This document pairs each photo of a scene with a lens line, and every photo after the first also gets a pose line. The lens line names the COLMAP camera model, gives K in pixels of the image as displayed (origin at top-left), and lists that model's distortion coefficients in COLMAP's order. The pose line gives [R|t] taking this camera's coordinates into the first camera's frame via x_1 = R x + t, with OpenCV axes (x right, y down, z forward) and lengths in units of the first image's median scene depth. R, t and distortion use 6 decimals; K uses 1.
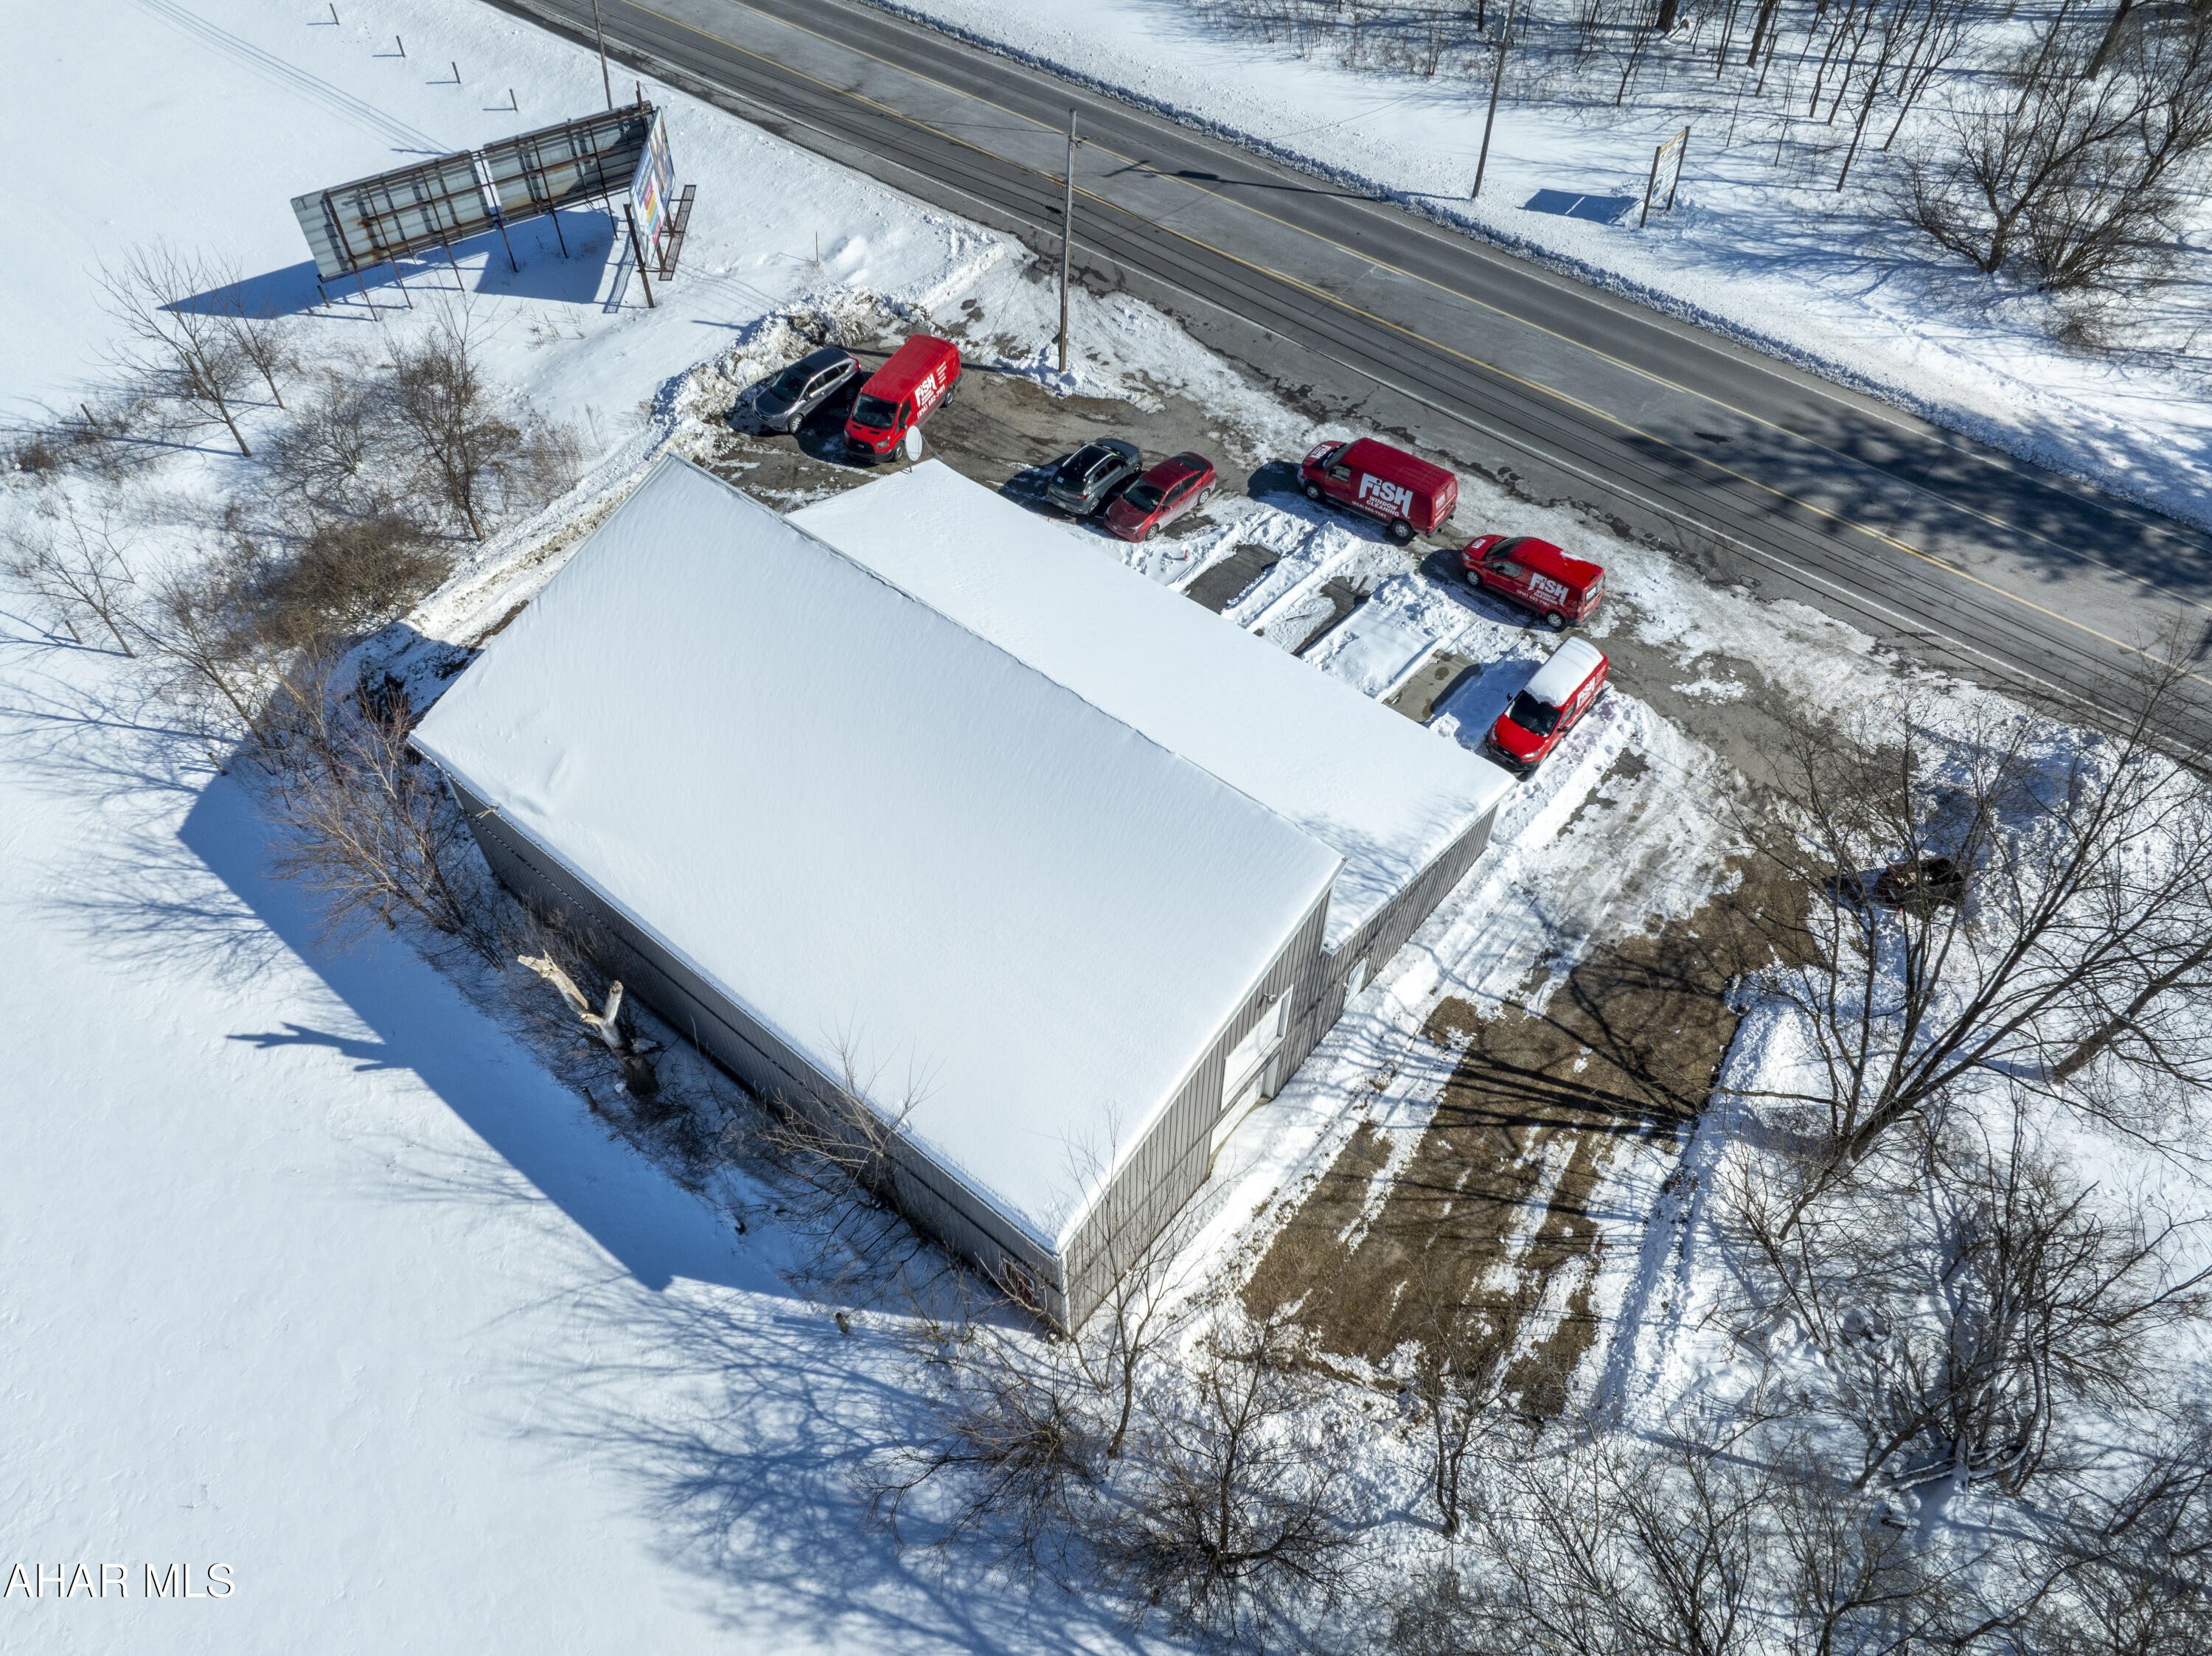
lens RADIAL K [[1561.0, 0, 1112.9], [0, 1561.0, 833.7], [0, 0, 1]] dist [-0.043331, 0.004577]
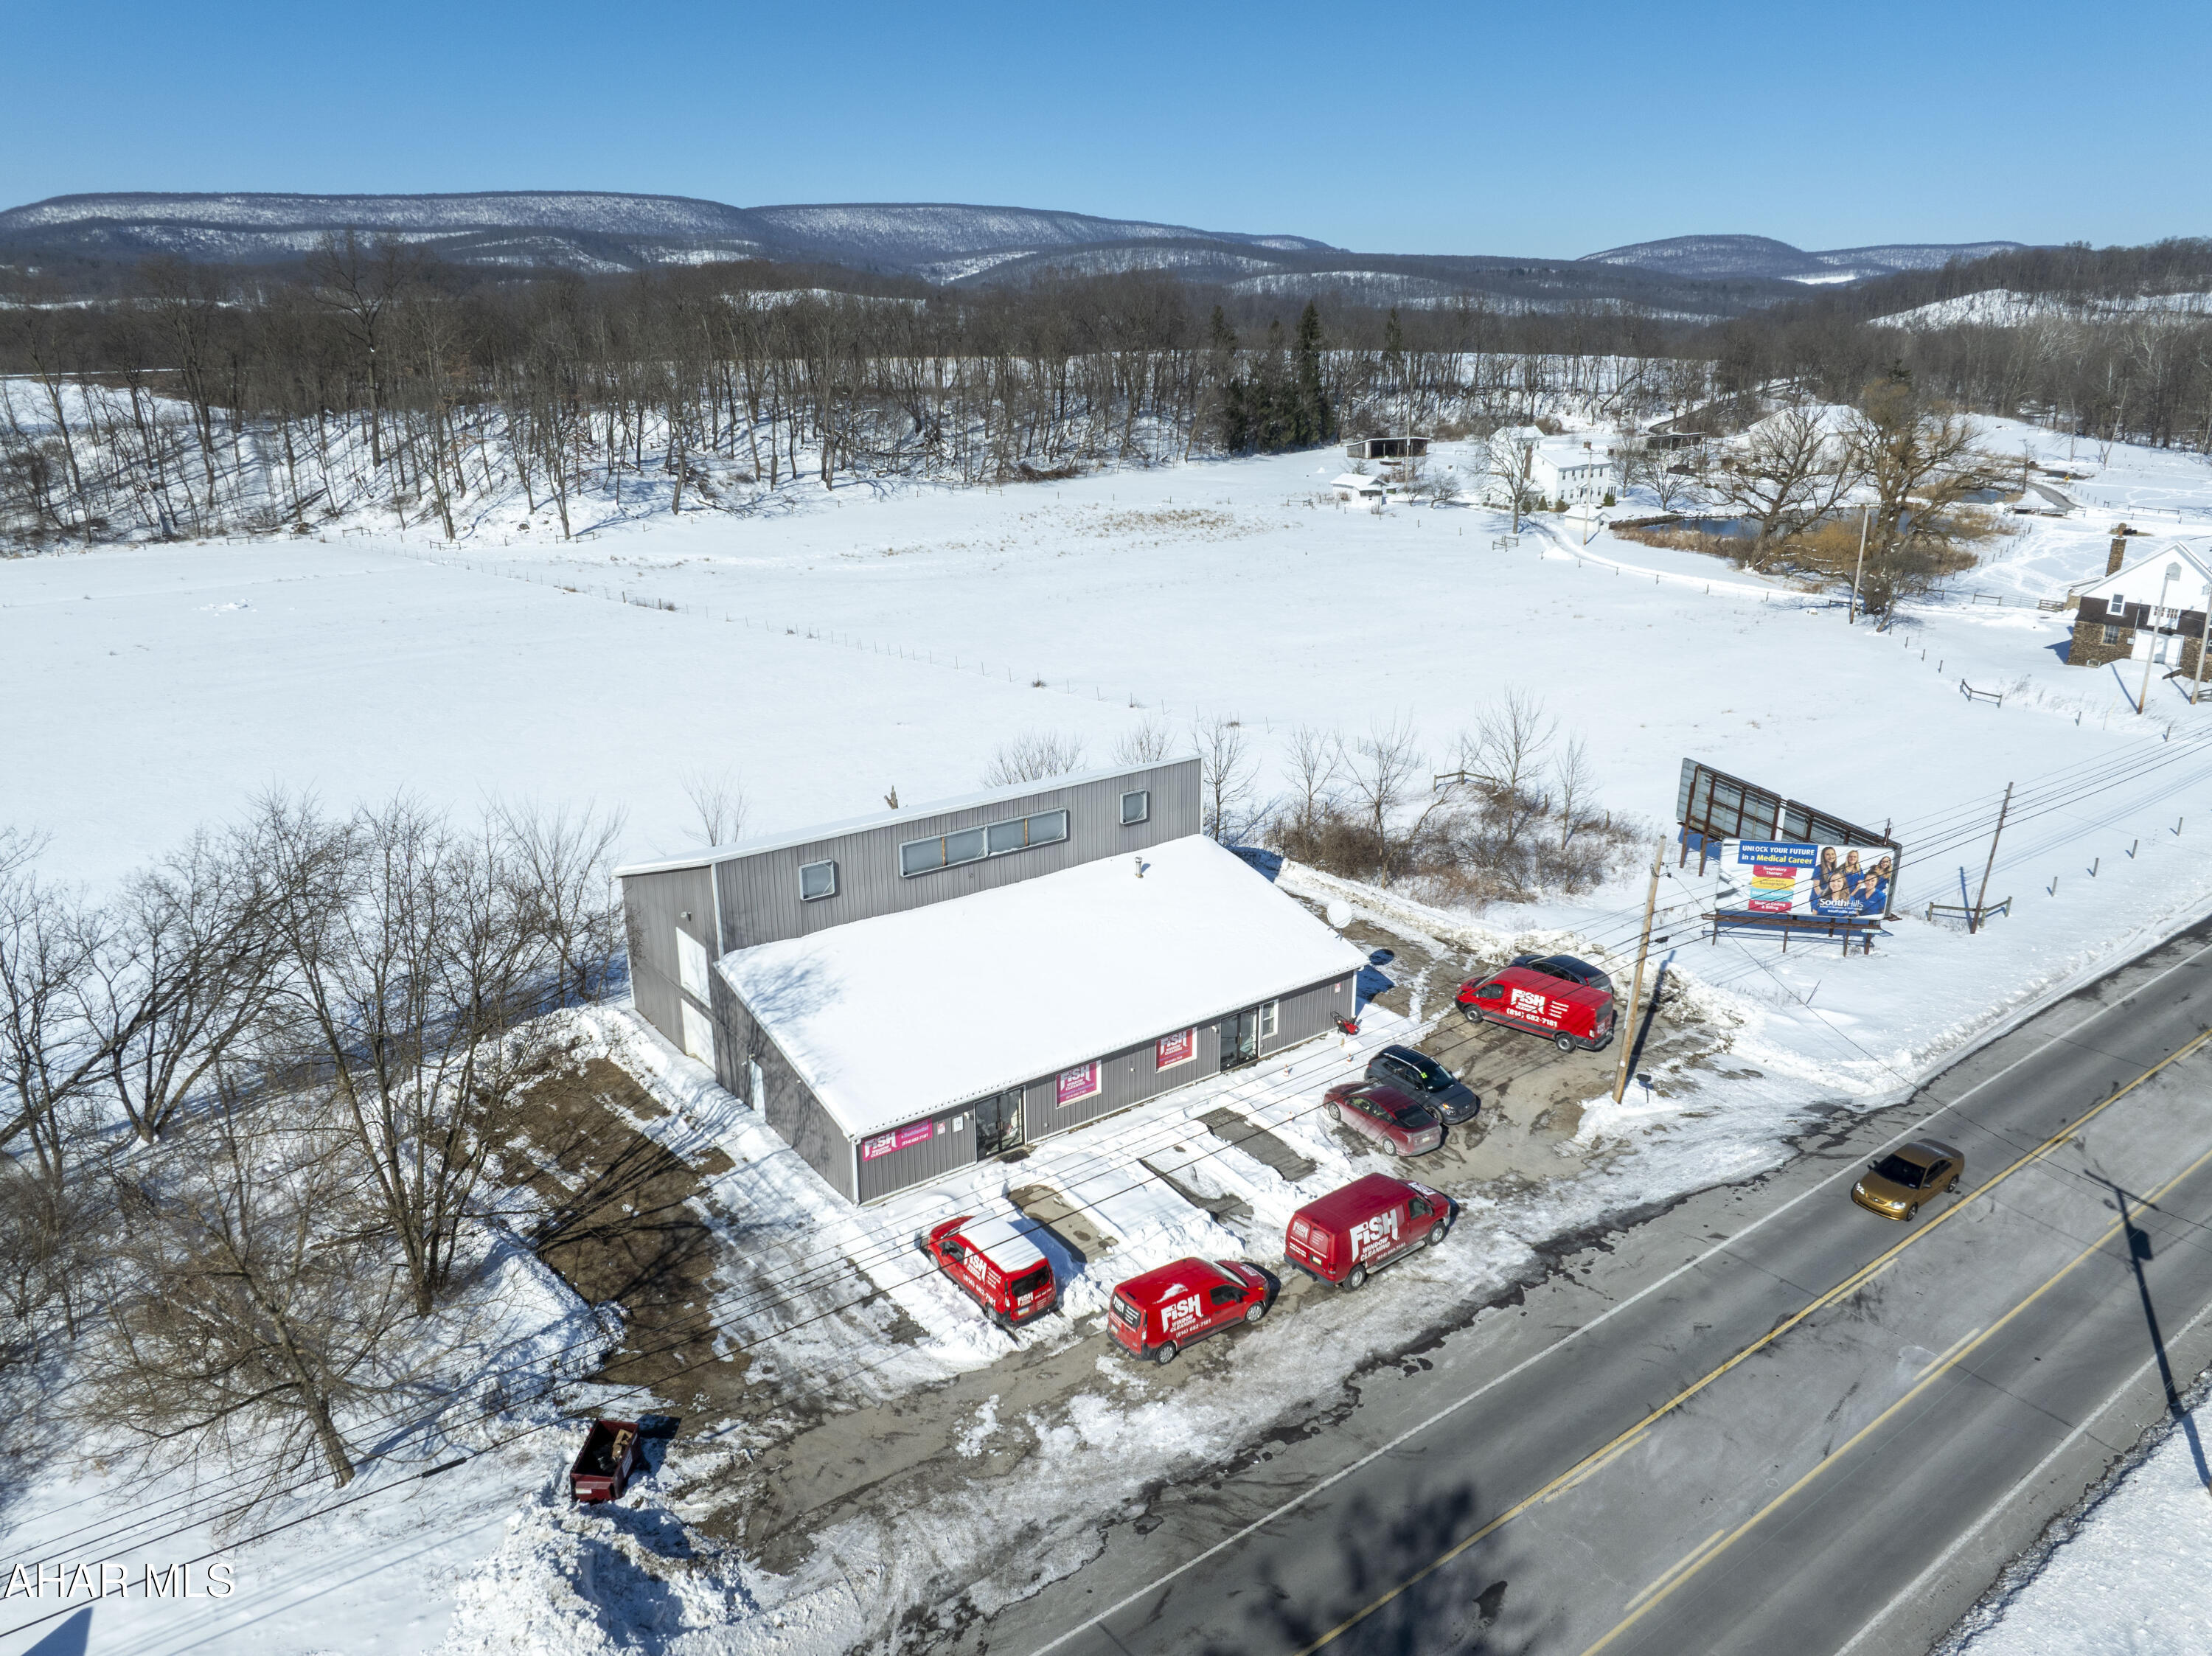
lens RADIAL K [[1561.0, 0, 1111.7], [0, 1561.0, 831.4], [0, 0, 1]] dist [-0.043331, 0.004577]
pose [[-0.235960, 0.307881, -0.921701, 1.006154], [-0.754117, 0.540190, 0.373501, -0.604538], [0.612887, 0.783201, 0.104715, 0.719653]]
